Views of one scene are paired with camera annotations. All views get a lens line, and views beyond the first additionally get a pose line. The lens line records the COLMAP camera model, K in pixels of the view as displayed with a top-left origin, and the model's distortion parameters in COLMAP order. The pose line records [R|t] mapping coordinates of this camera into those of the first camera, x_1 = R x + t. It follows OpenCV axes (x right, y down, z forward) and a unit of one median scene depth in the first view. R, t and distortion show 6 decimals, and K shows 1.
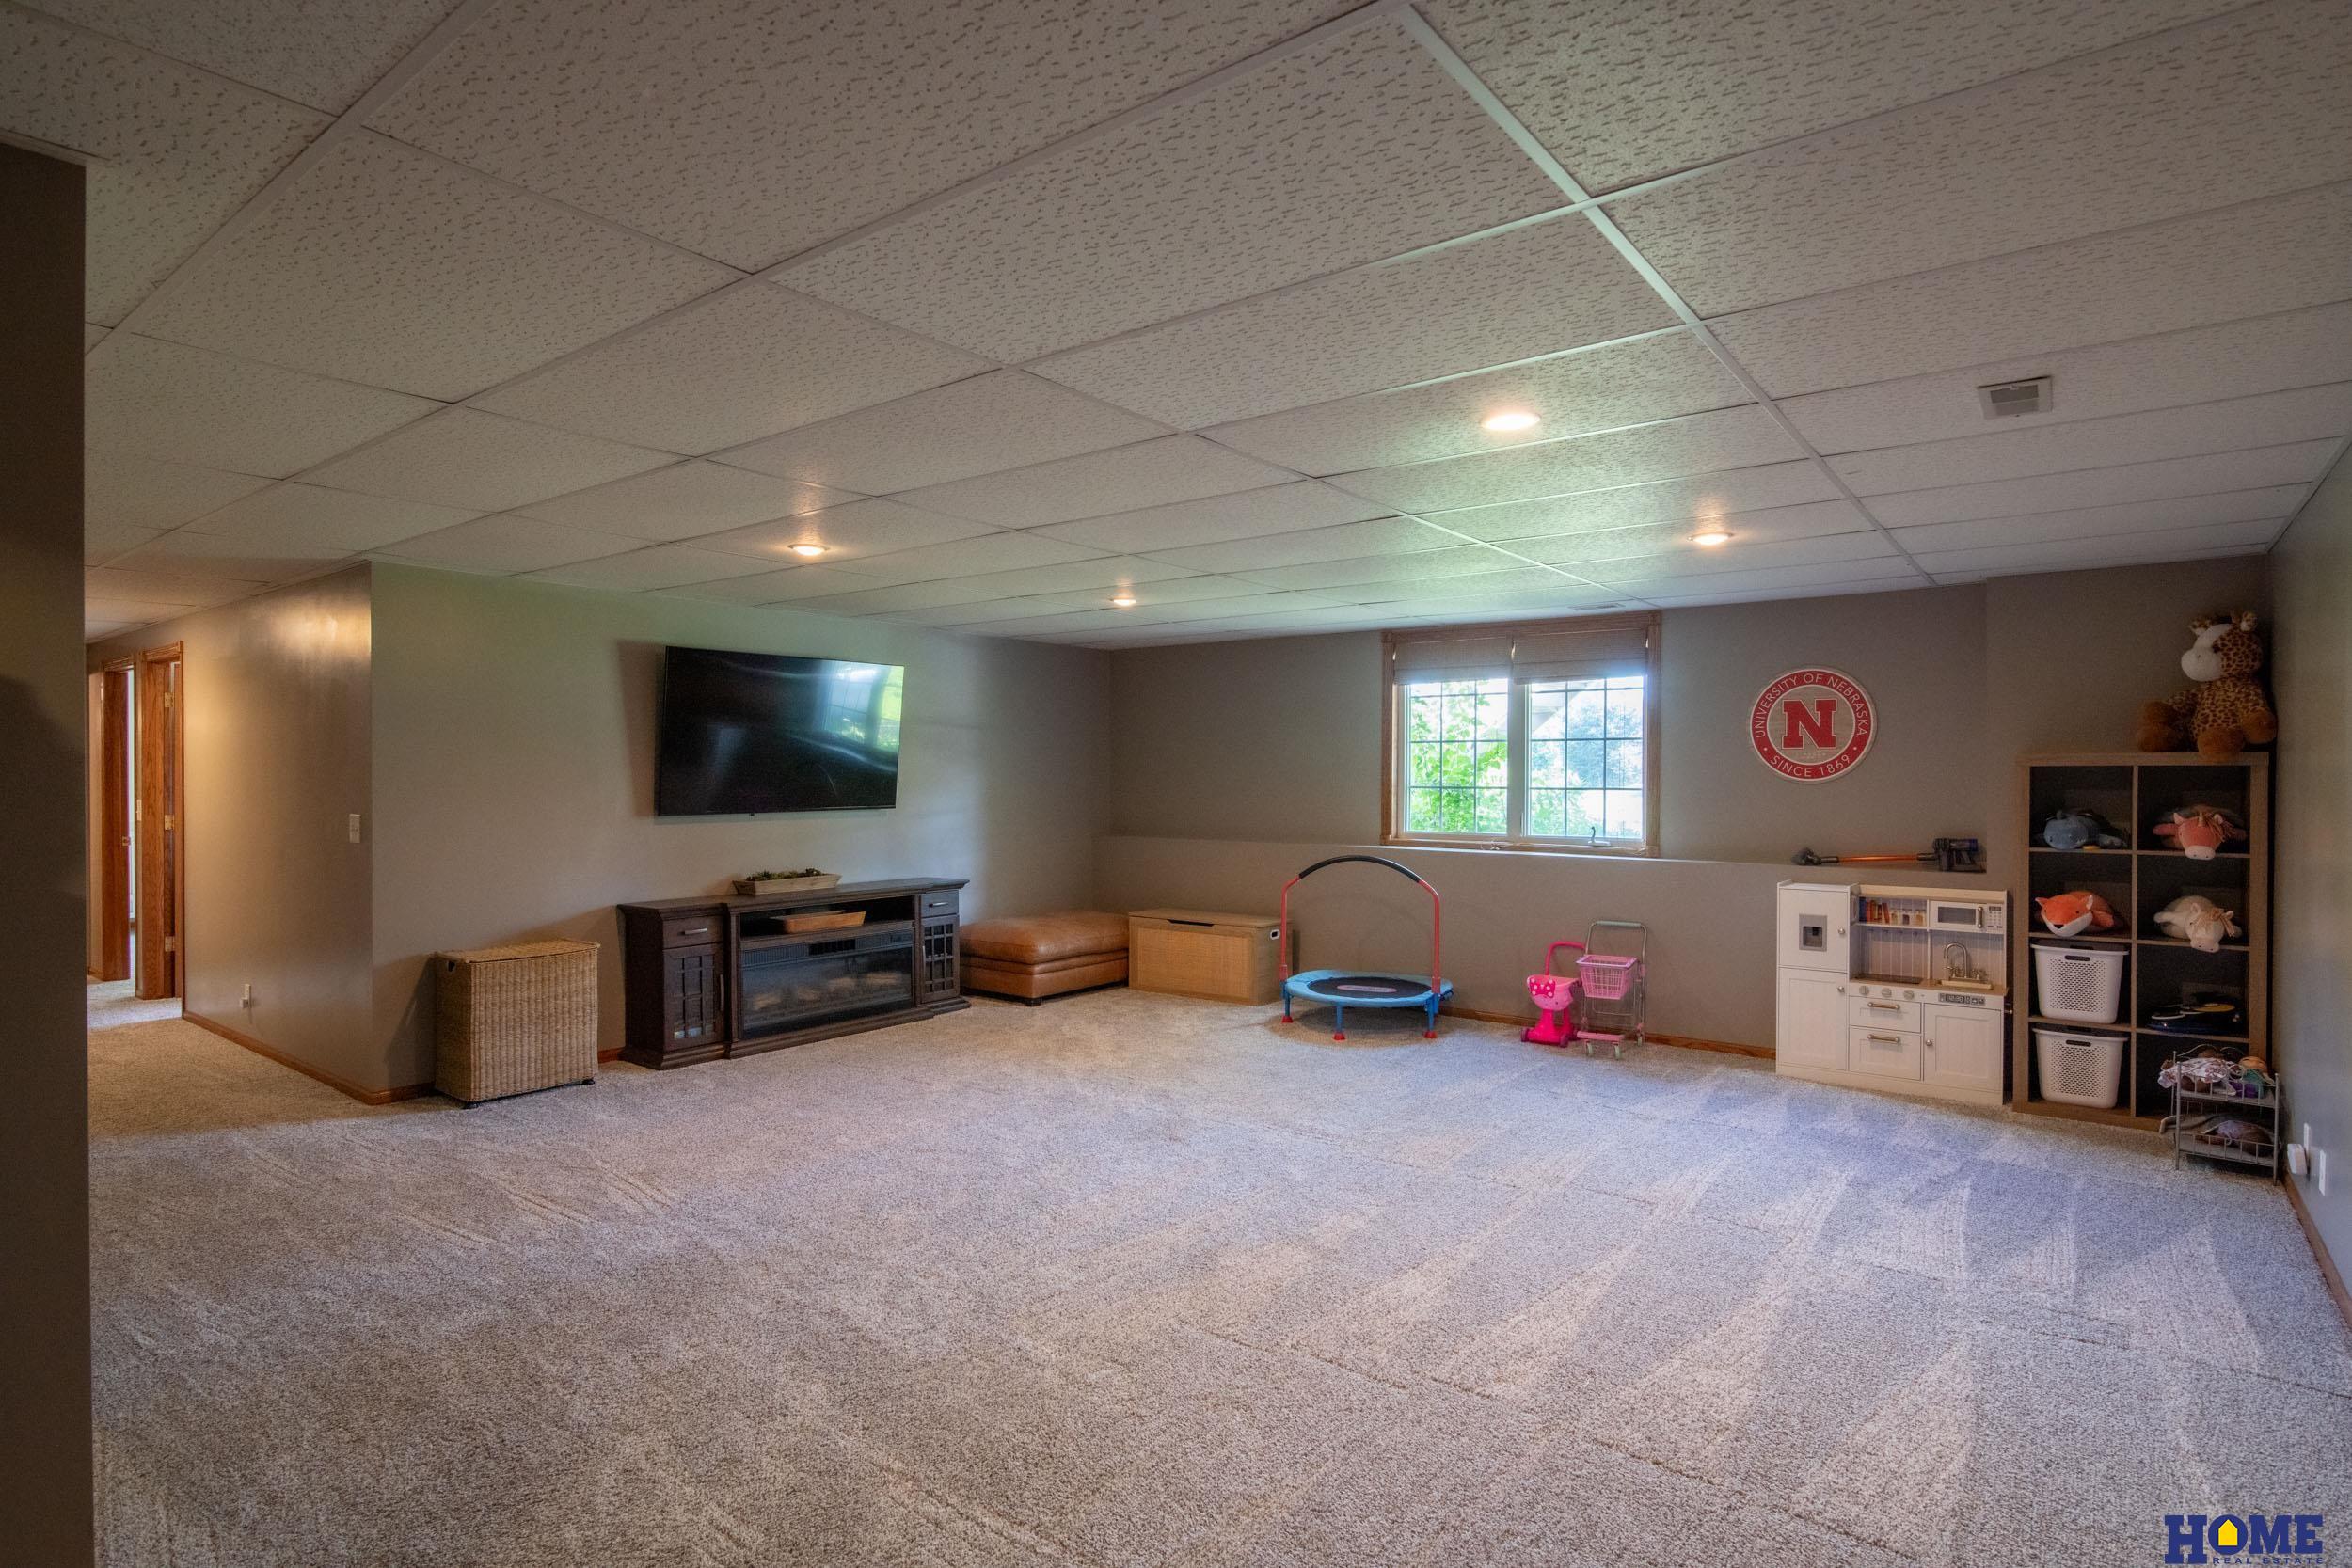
lens RADIAL K [[1202.5, 0, 1191.5], [0, 1202.5, 778.1], [0, 0, 1]] dist [-0.016346, 0.001922]
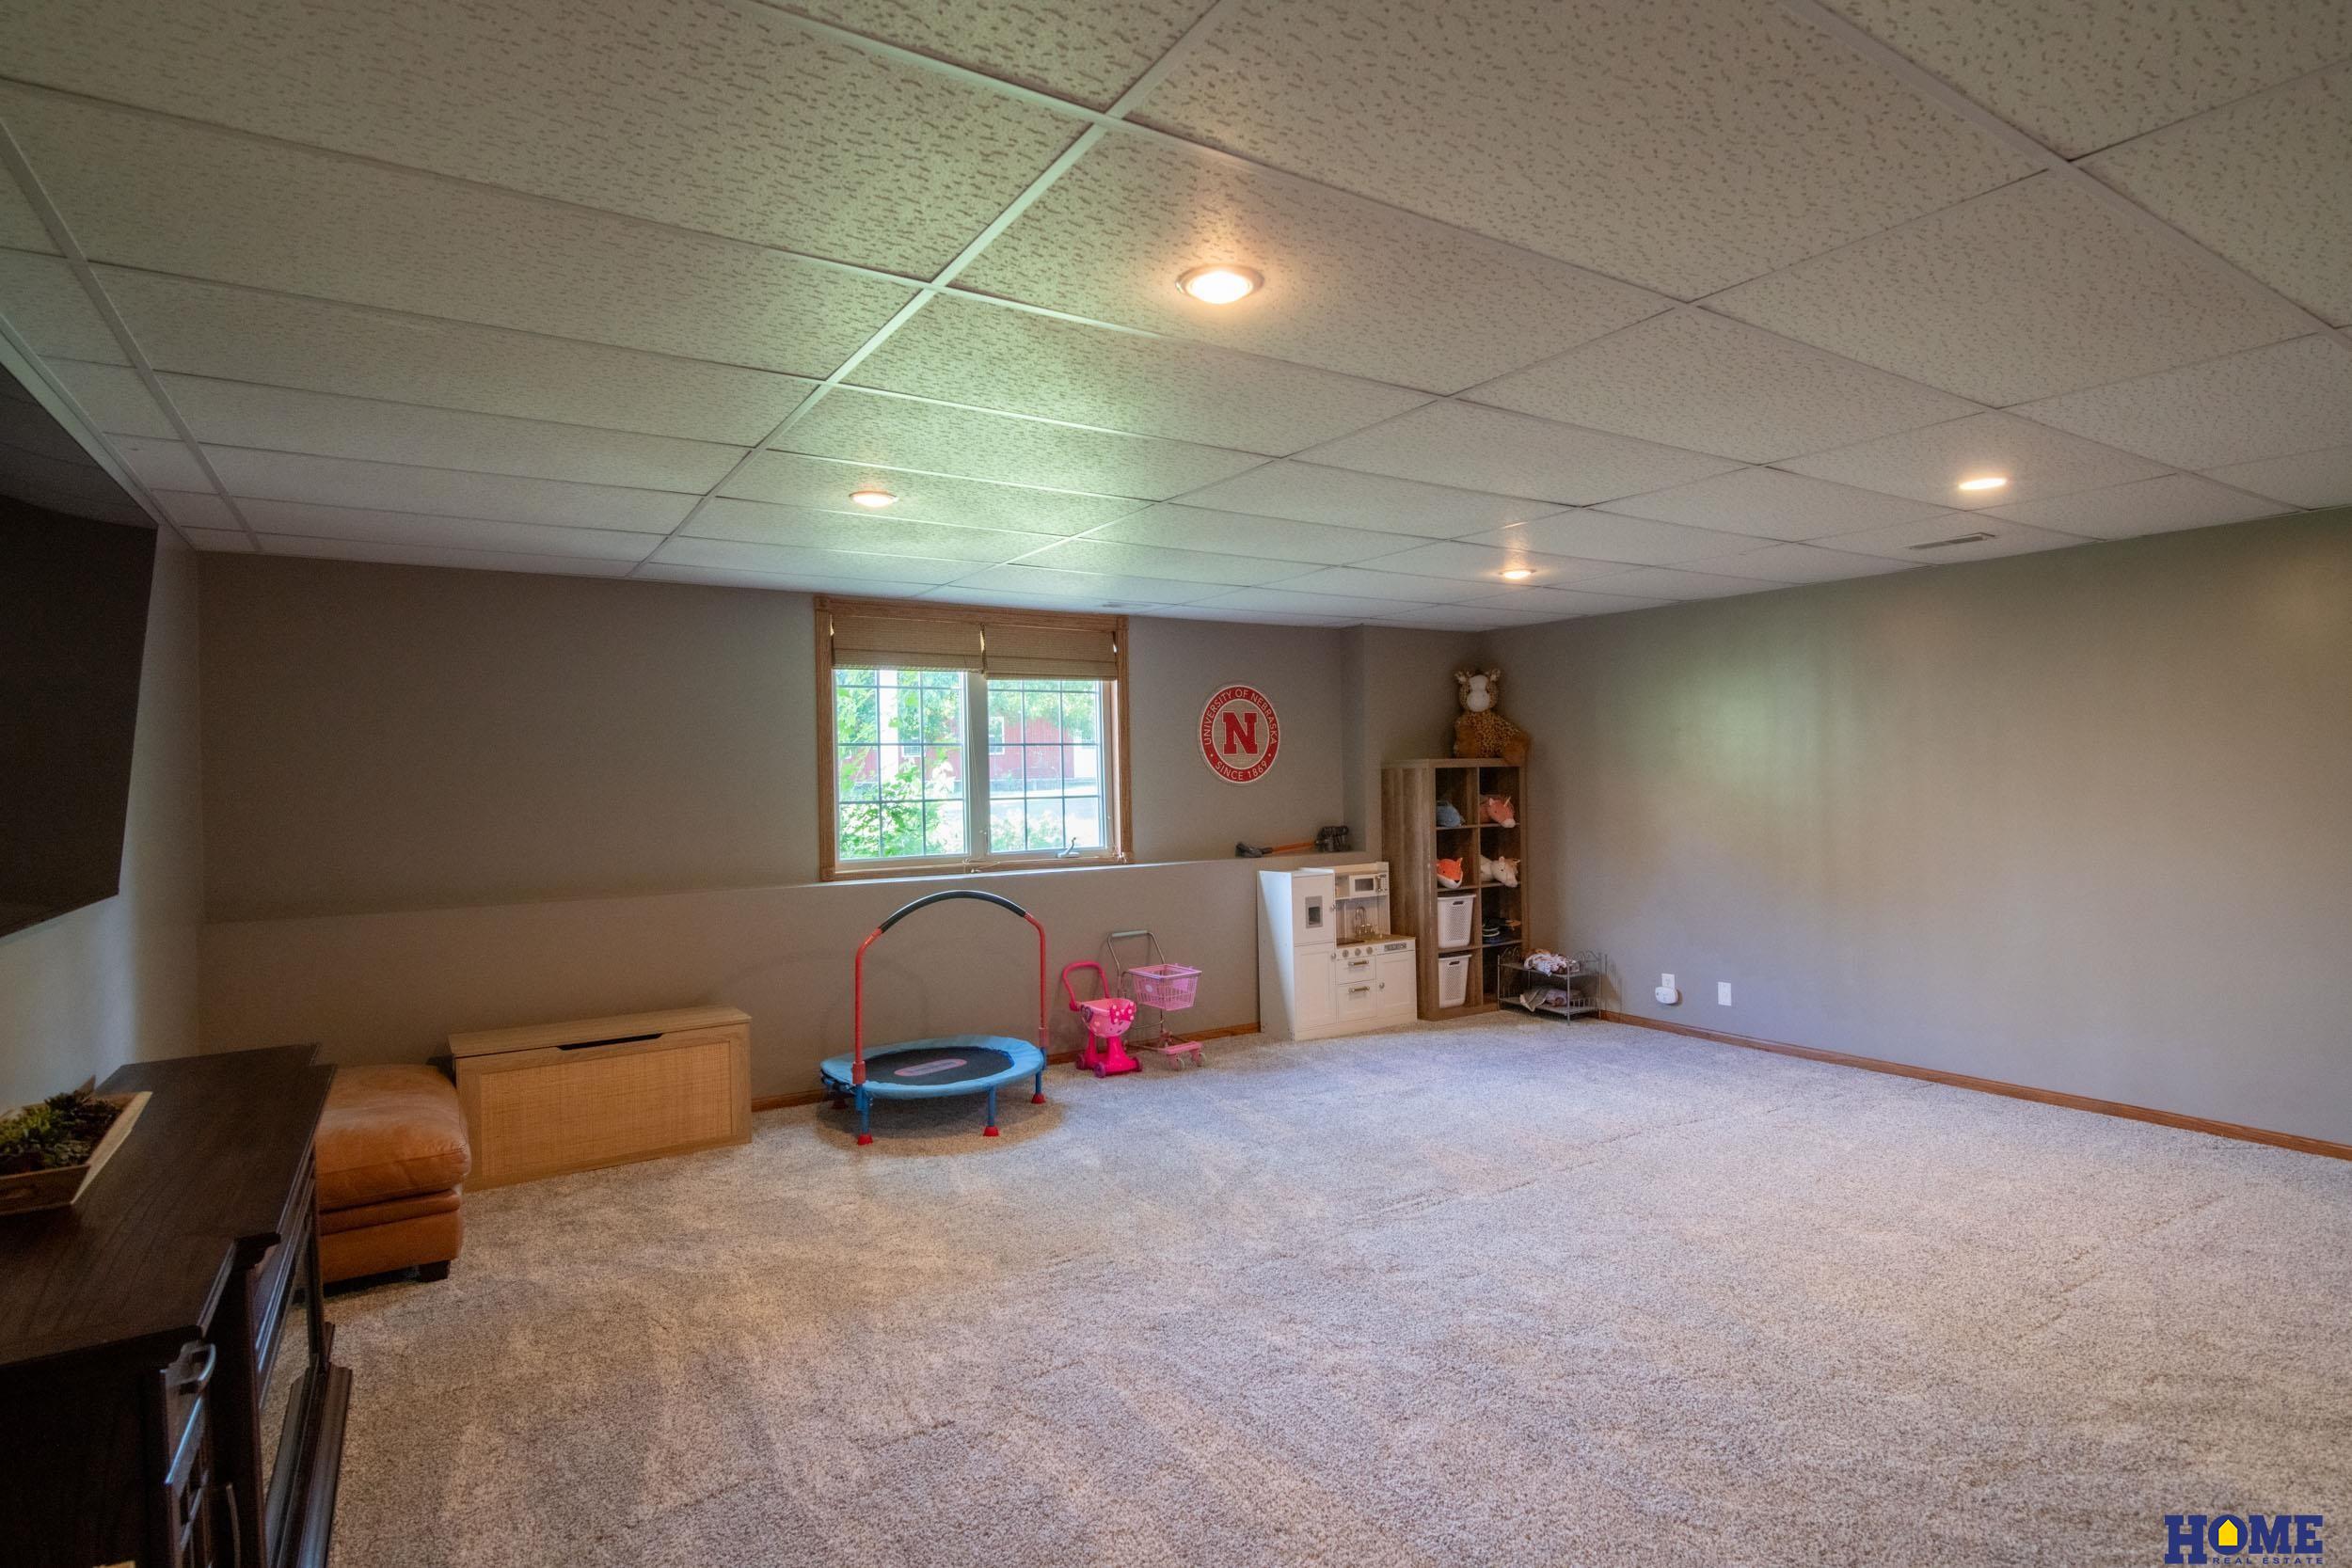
lens RADIAL K [[1202.5, 0, 1186.9], [0, 1202.5, 785.1], [0, 0, 1]] dist [-0.016346, 0.001922]
pose [[0.339117, -0.016803, 0.940594, -0.574535], [0.020529, 0.999735, 0.010458, -0.009086], [-0.940520, 0.015763, 0.339372, 0.656963]]
